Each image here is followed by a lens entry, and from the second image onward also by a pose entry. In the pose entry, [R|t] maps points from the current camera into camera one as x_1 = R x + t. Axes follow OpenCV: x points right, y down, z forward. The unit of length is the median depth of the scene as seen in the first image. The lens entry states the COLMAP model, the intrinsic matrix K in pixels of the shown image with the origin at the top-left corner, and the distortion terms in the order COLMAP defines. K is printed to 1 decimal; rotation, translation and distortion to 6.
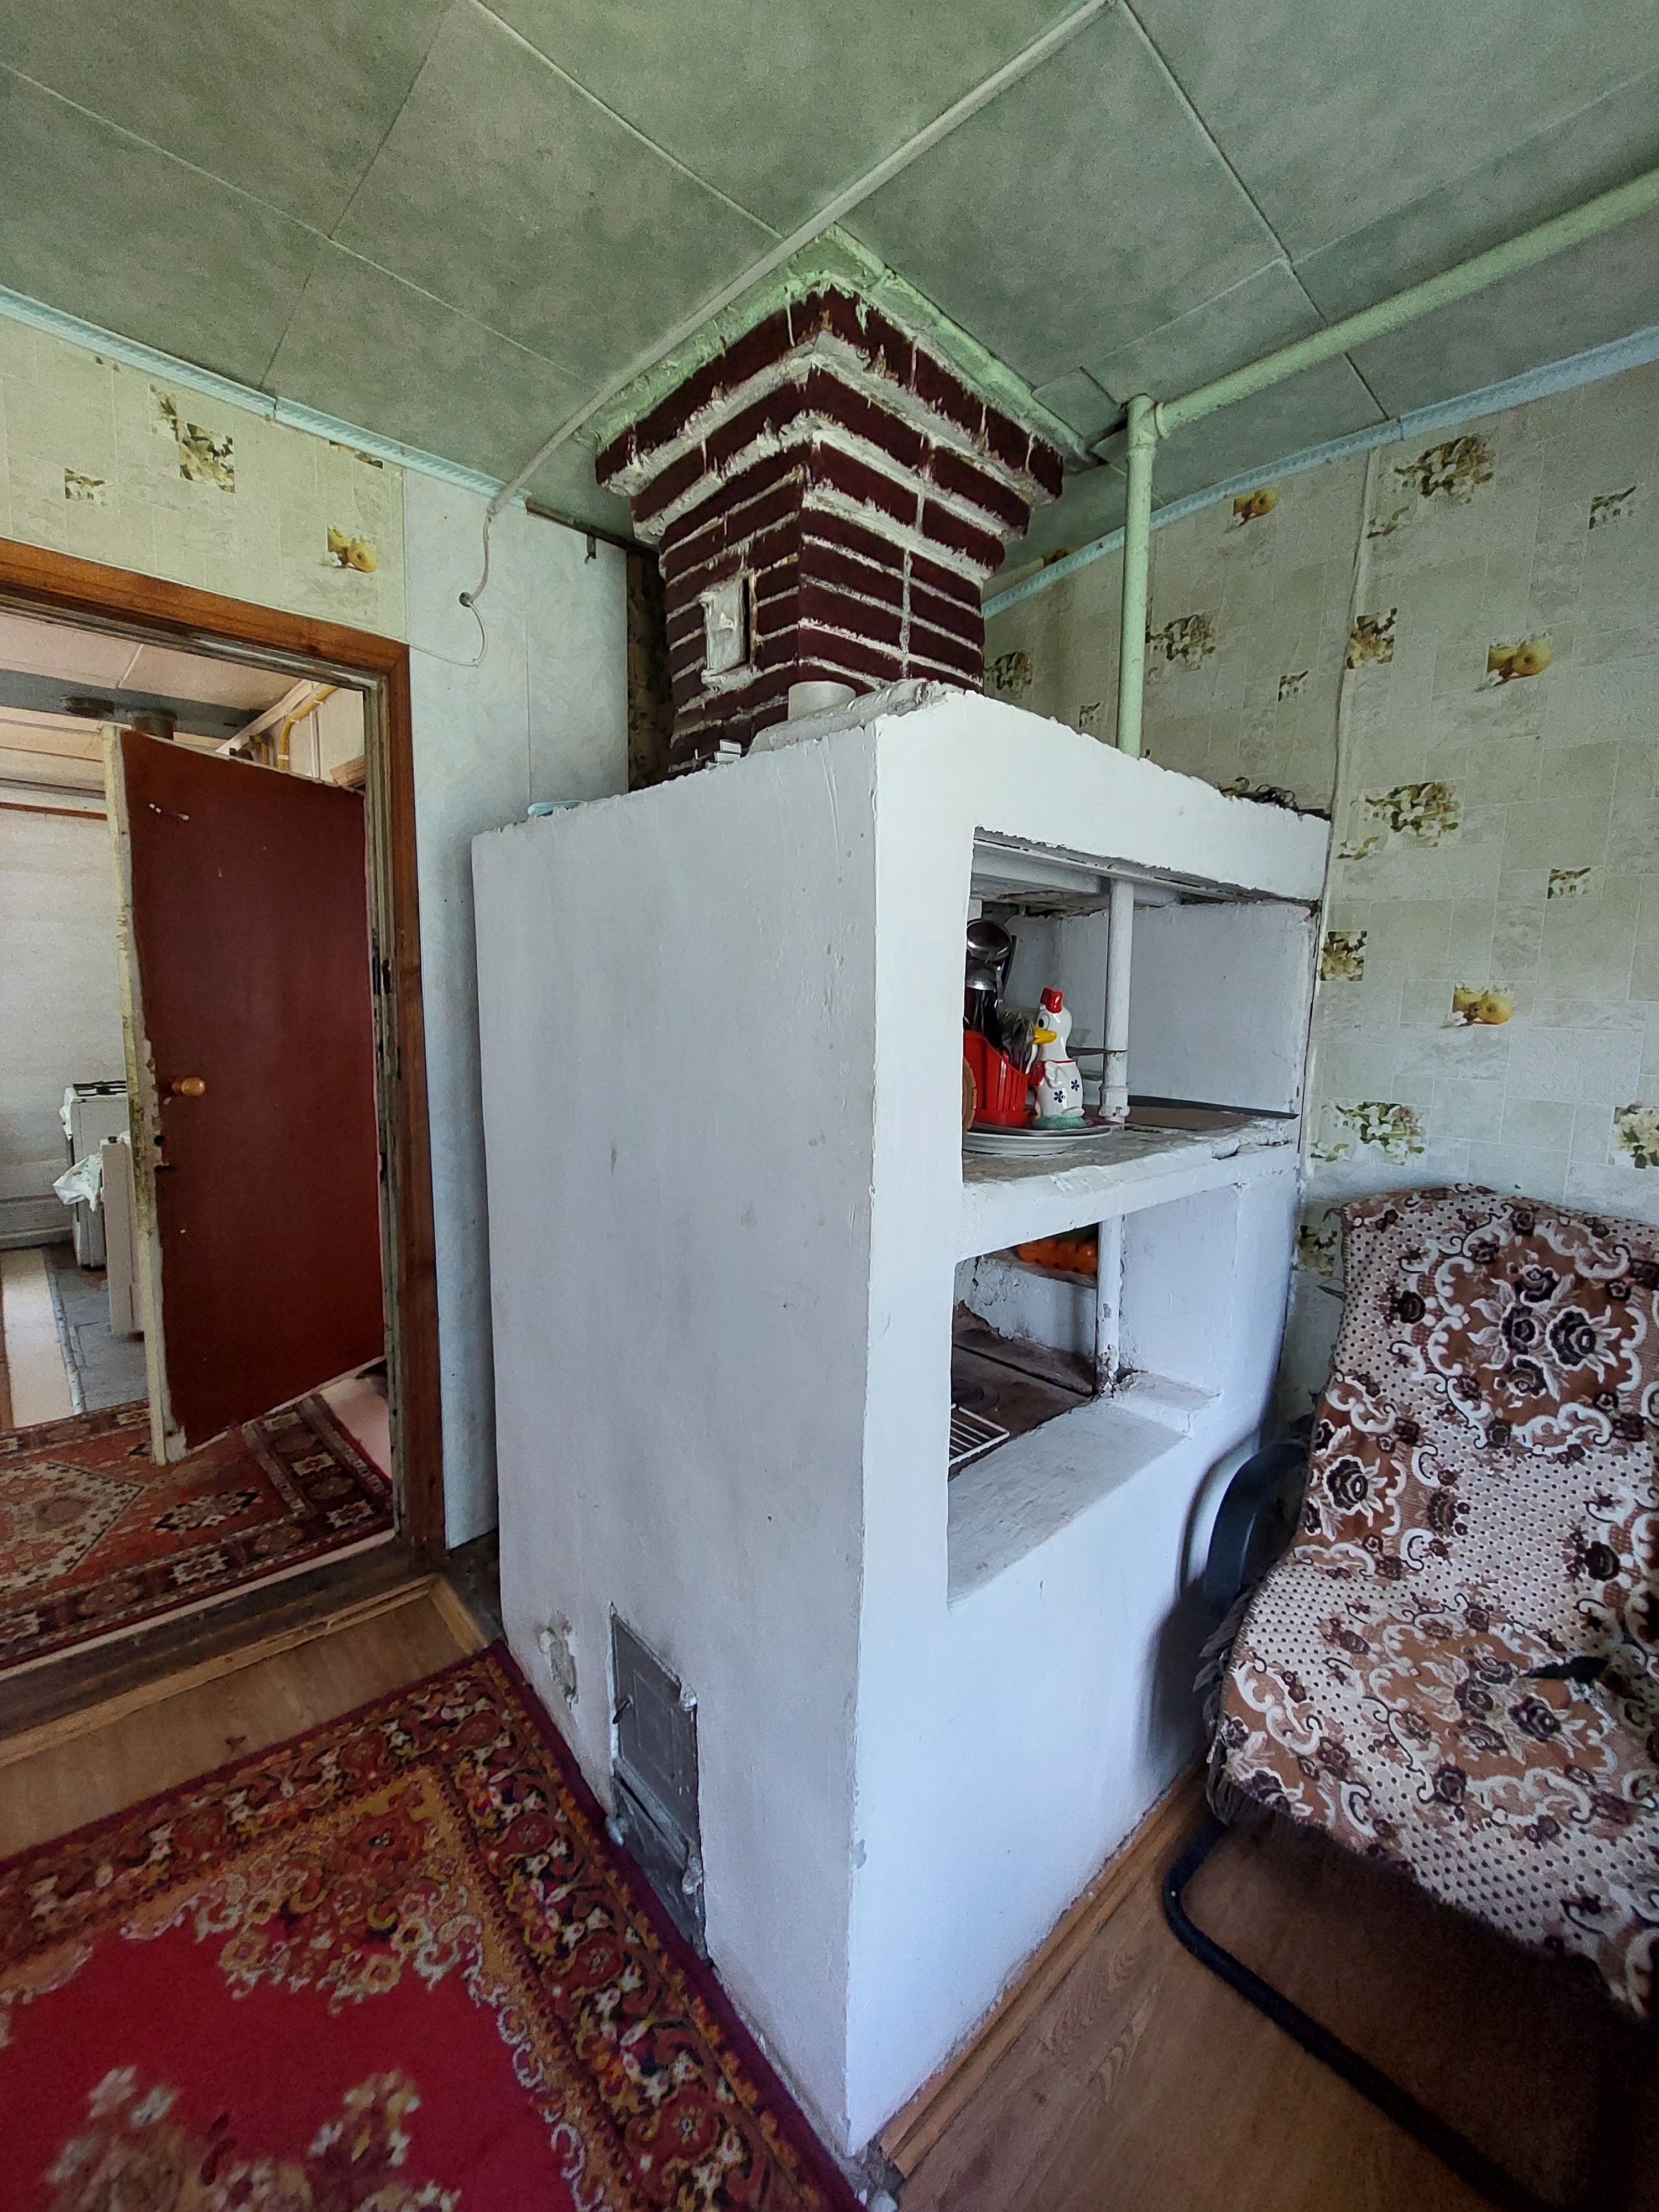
lens RADIAL K [[890.9, 0, 853.7], [0, 890.9, 1100.0], [0, 0, 1]] dist [-0.012233, 0.001218]
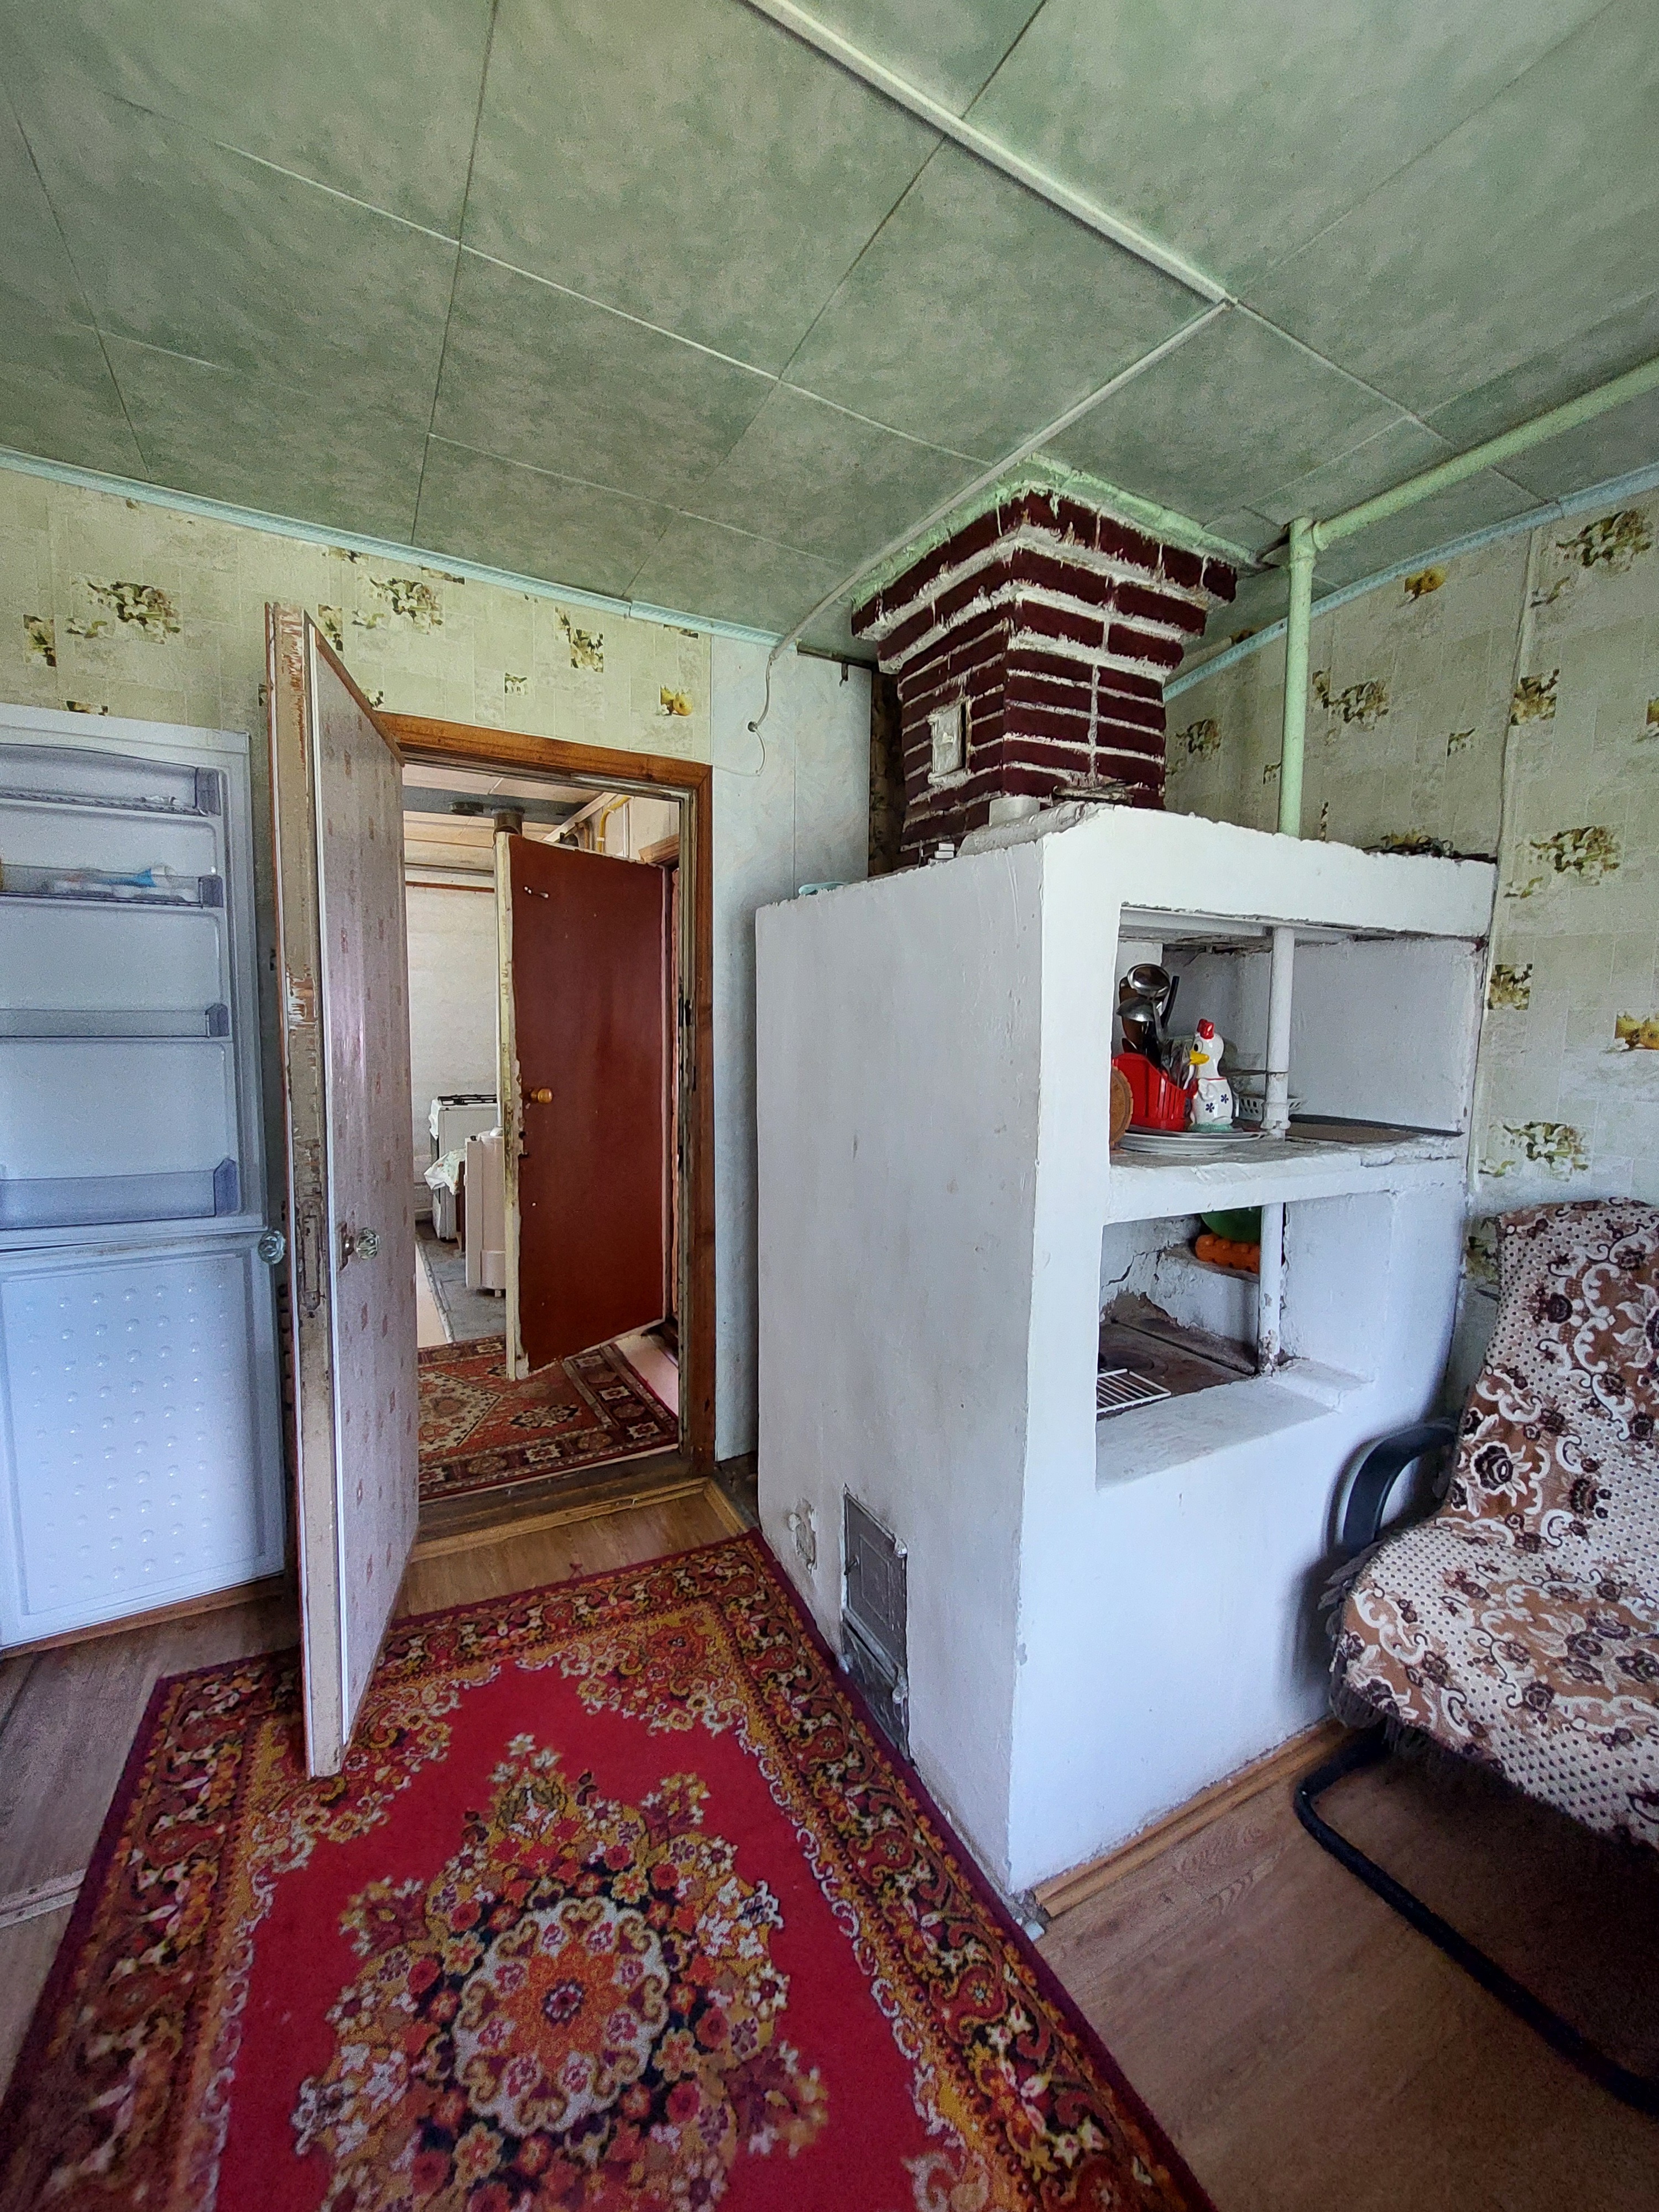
lens RADIAL K [[890.9, 0, 852.1], [0, 890.9, 1107.2], [0, 0, 1]] dist [-0.012233, 0.001218]
pose [[0.968692, 0.017655, -0.247637, 0.053002], [-0.023815, 0.999476, -0.021901, 0.031876], [0.247120, 0.027113, 0.968605, -0.283079]]
